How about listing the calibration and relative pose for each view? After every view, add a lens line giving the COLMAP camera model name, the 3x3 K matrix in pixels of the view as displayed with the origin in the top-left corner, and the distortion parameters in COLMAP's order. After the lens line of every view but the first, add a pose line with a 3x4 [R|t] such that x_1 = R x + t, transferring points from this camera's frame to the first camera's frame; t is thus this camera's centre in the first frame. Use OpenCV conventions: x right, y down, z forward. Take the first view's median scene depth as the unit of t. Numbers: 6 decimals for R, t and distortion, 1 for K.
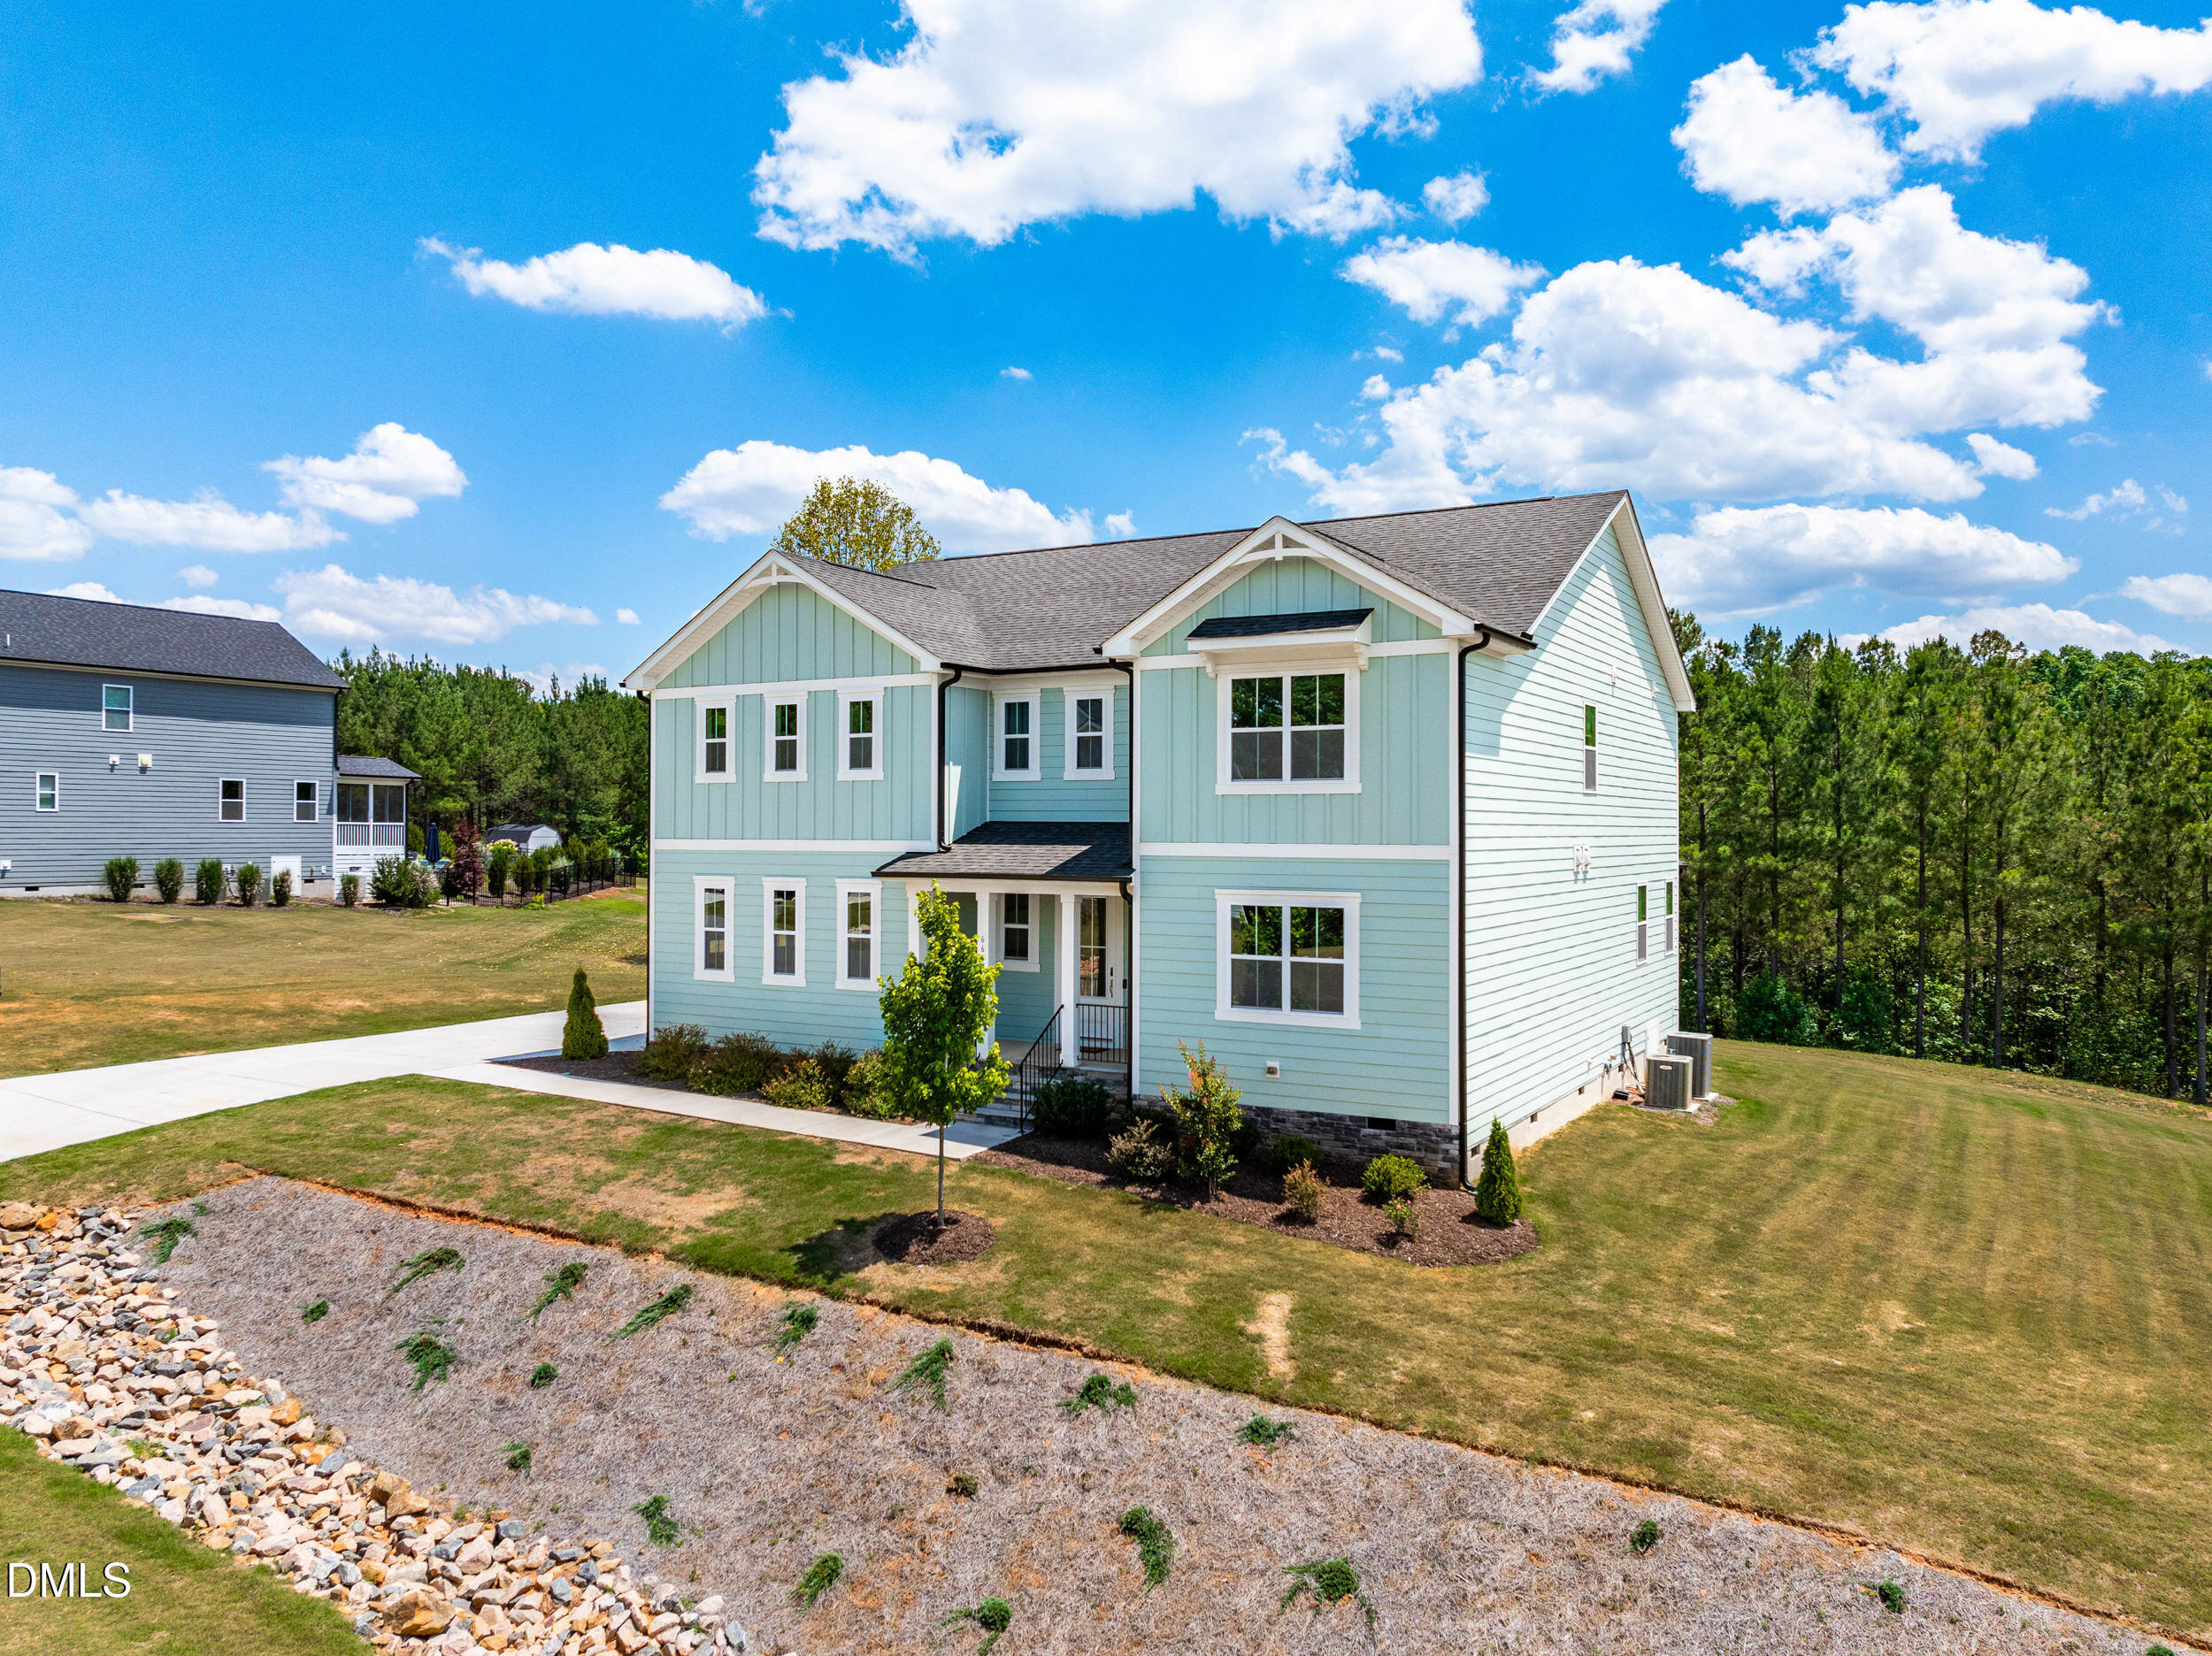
lens RADIAL K [[1582.7, 0, 1137.7], [0, 1582.7, 827.4], [0, 0, 1]] dist [0.003317, 0.002658]
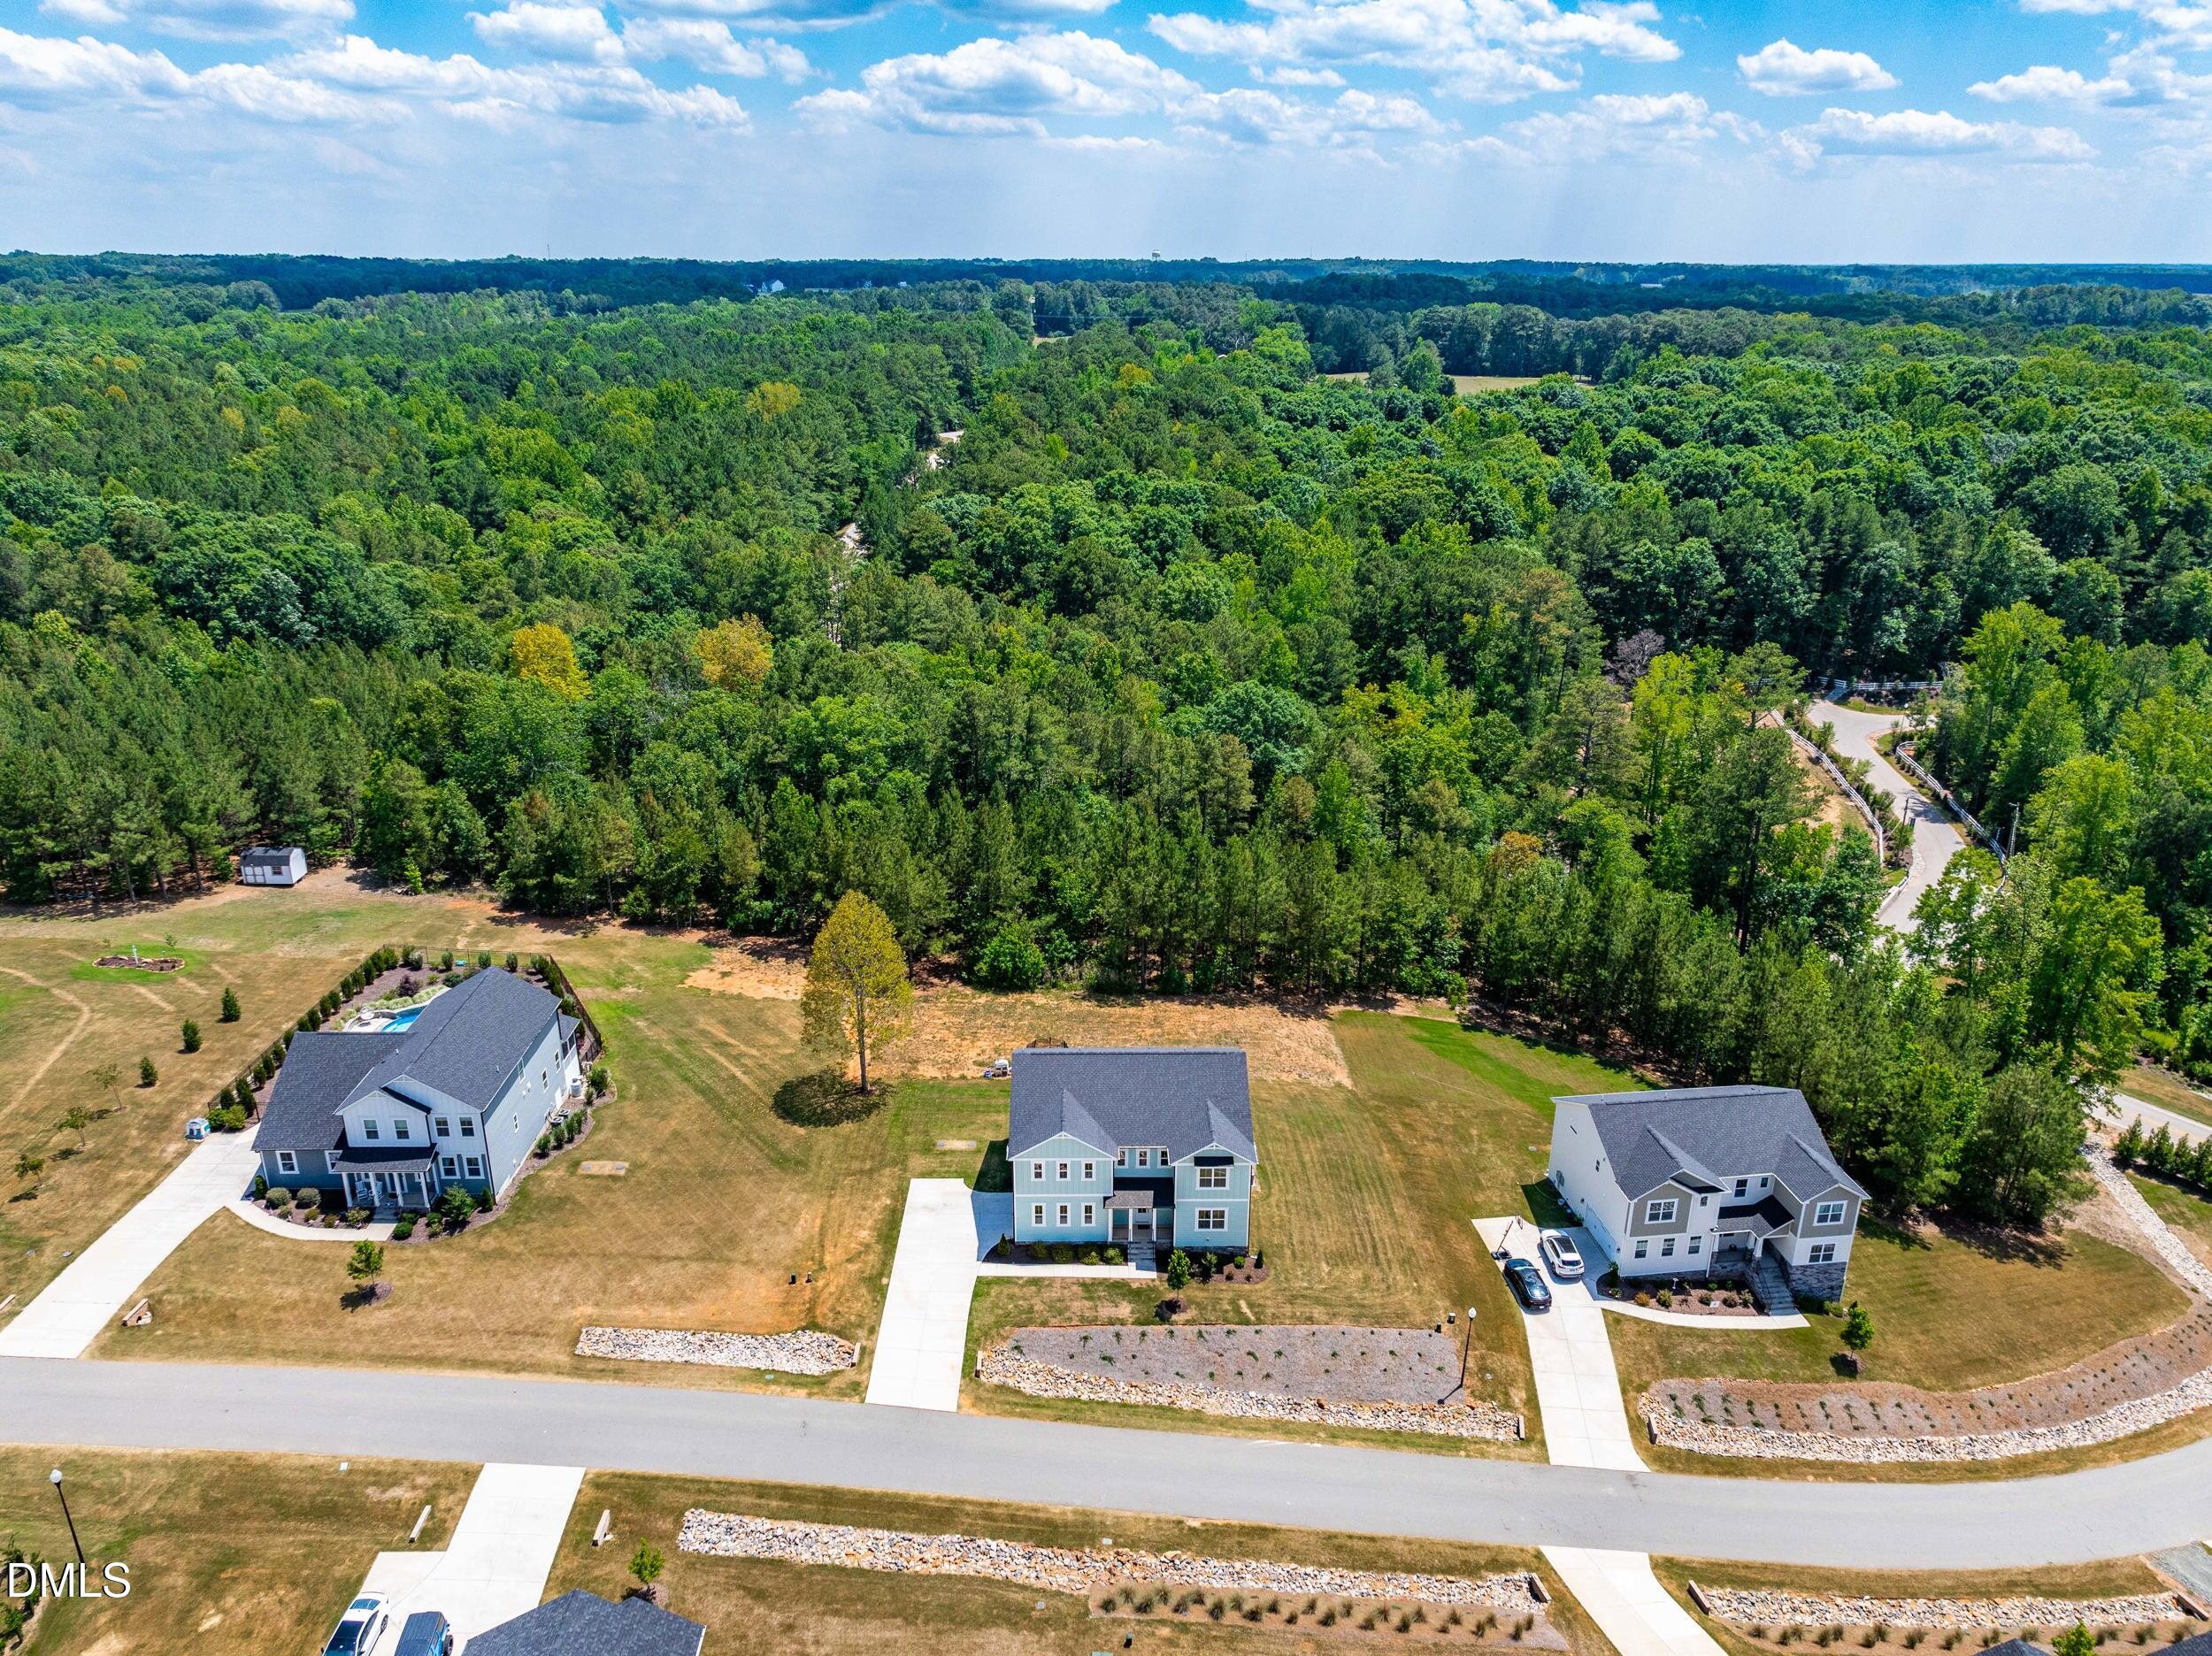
lens RADIAL K [[1532.2, 0, 1102.4], [0, 1532.2, 836.0], [0, 0, 1]] dist [-0.002930, 0.000467]
pose [[0.865805, -0.177058, 0.468010, -2.155358], [-0.000350, 0.935089, 0.354412, -2.644490], [-0.500382, -0.307015, 0.809543, -2.216453]]
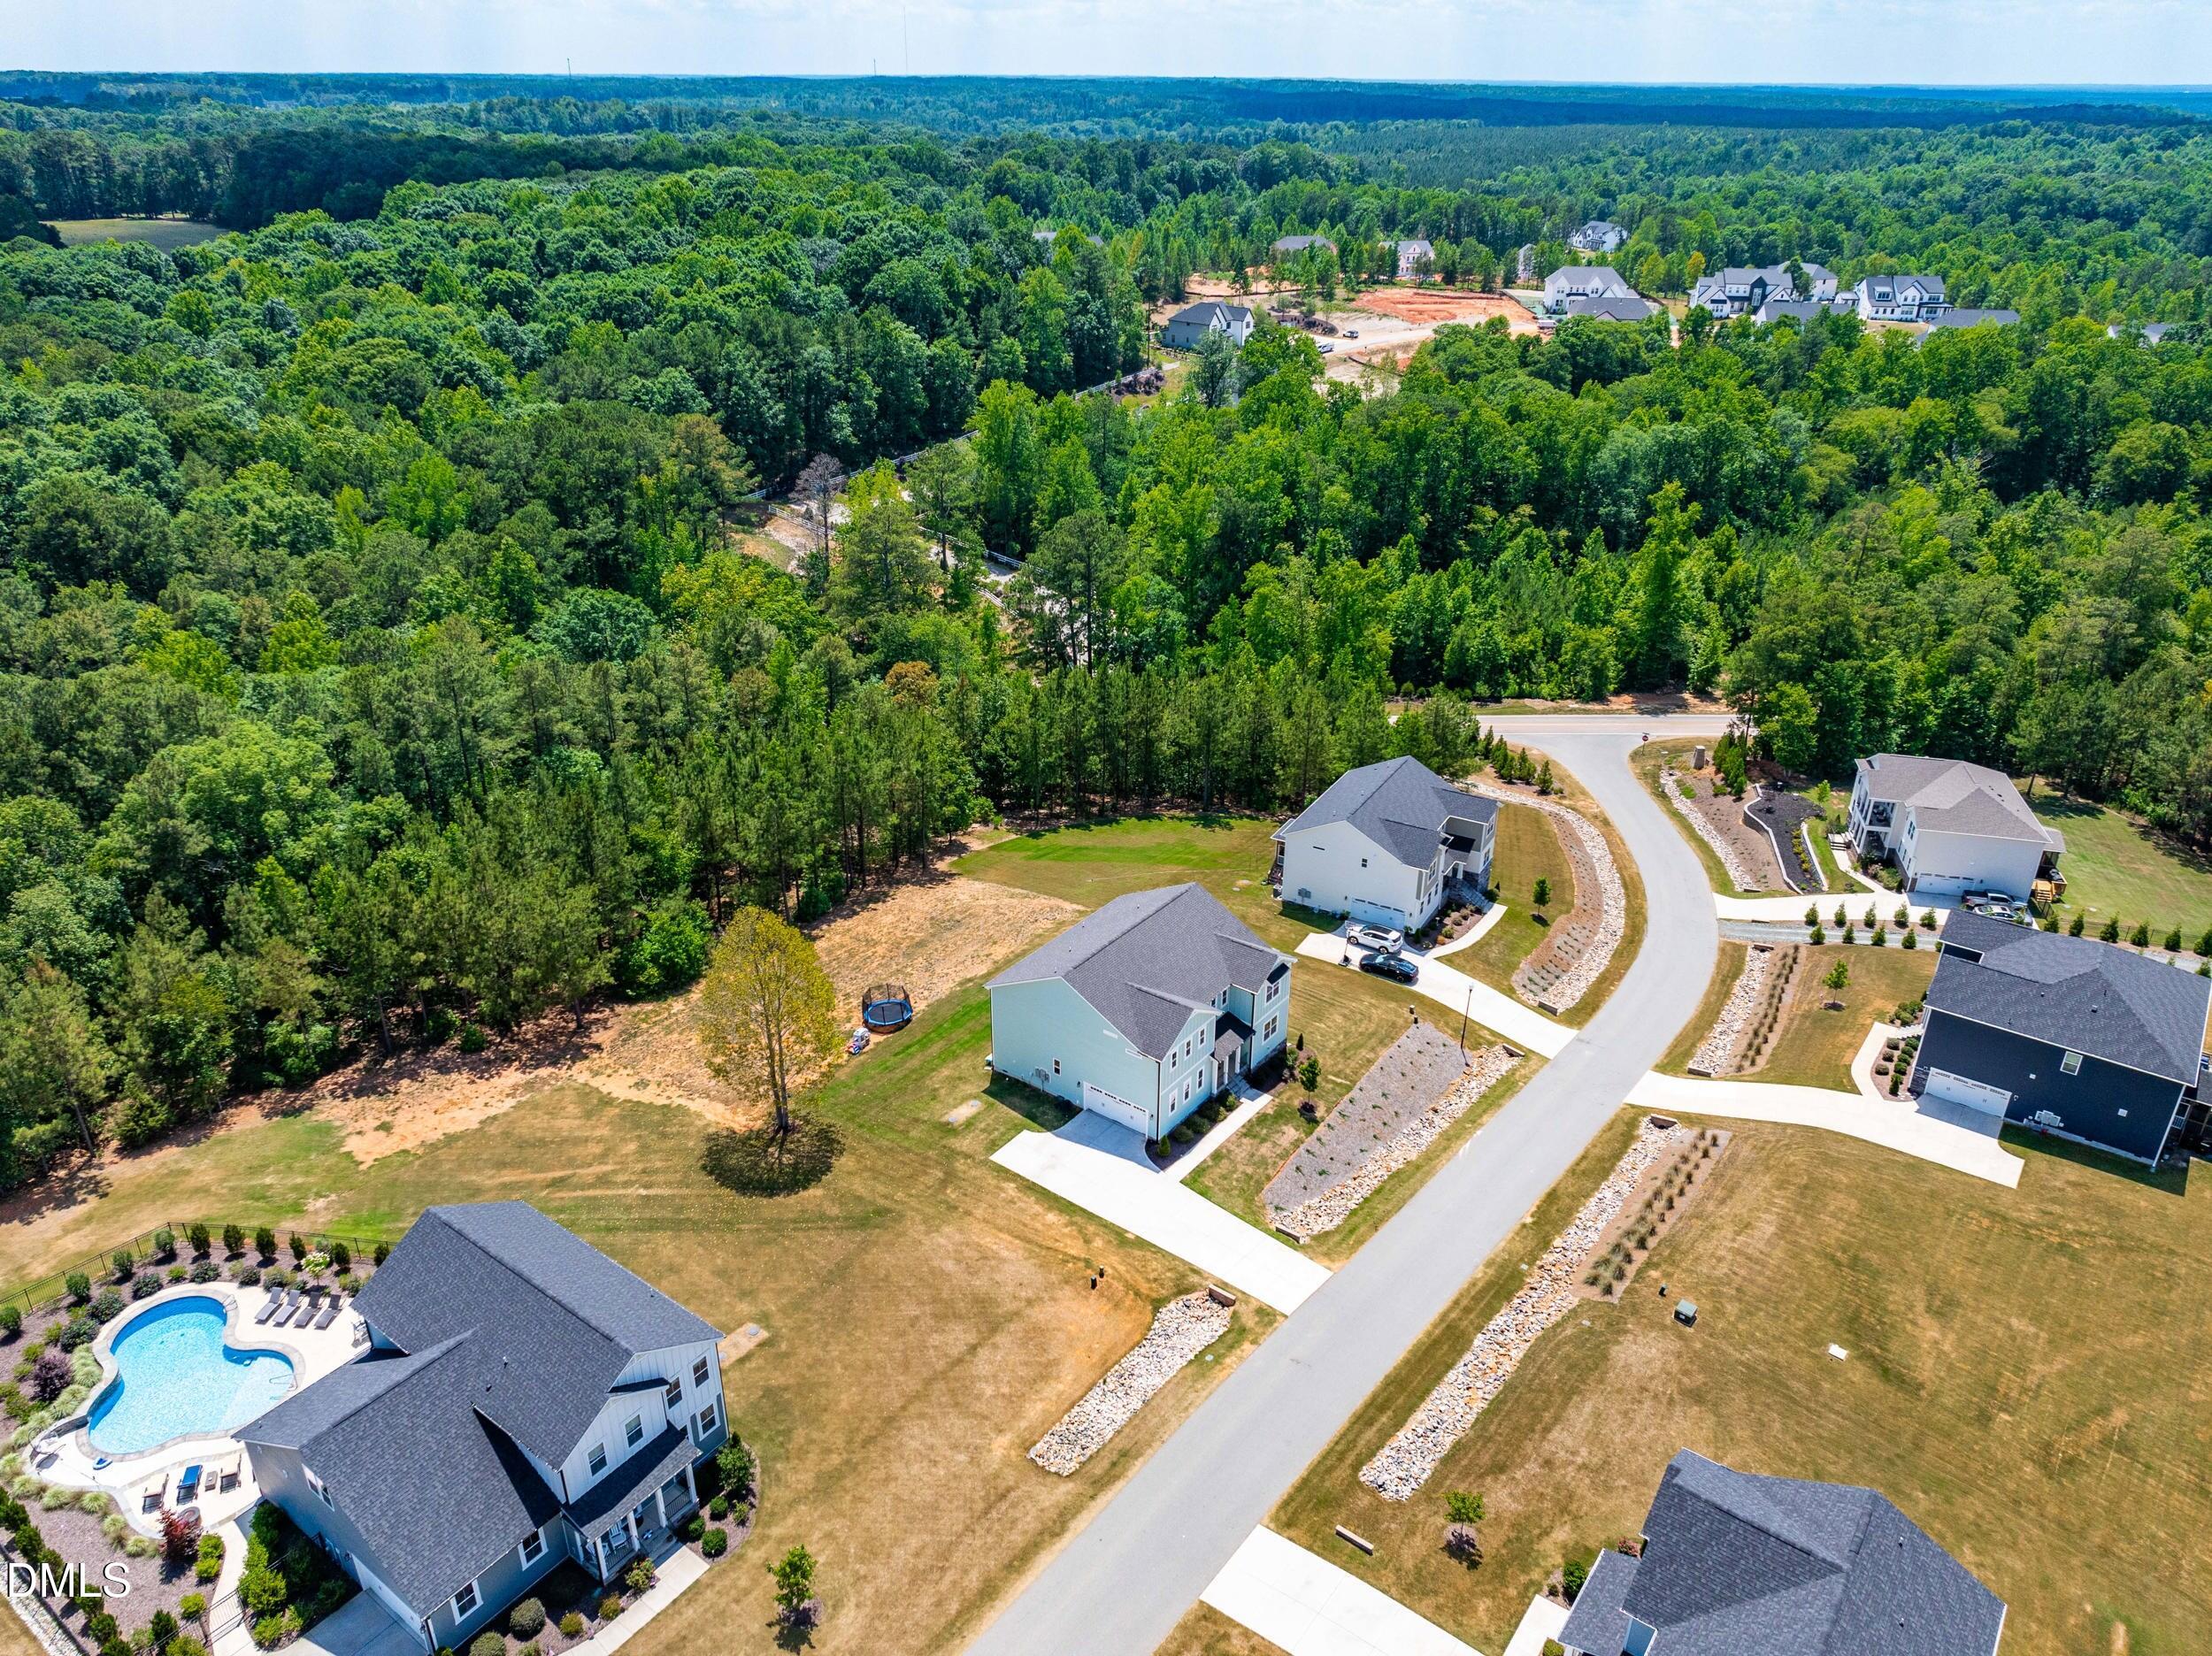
lens RADIAL K [[1532.2, 0, 1102.4], [0, 1532.2, 836.0], [0, 0, 1]] dist [-0.002930, 0.000467]
pose [[0.125239, -0.445052, 0.886704, -4.116670], [-0.002549, 0.893594, 0.448870, -2.710703], [-0.992123, -0.058476, 0.110779, 1.044030]]
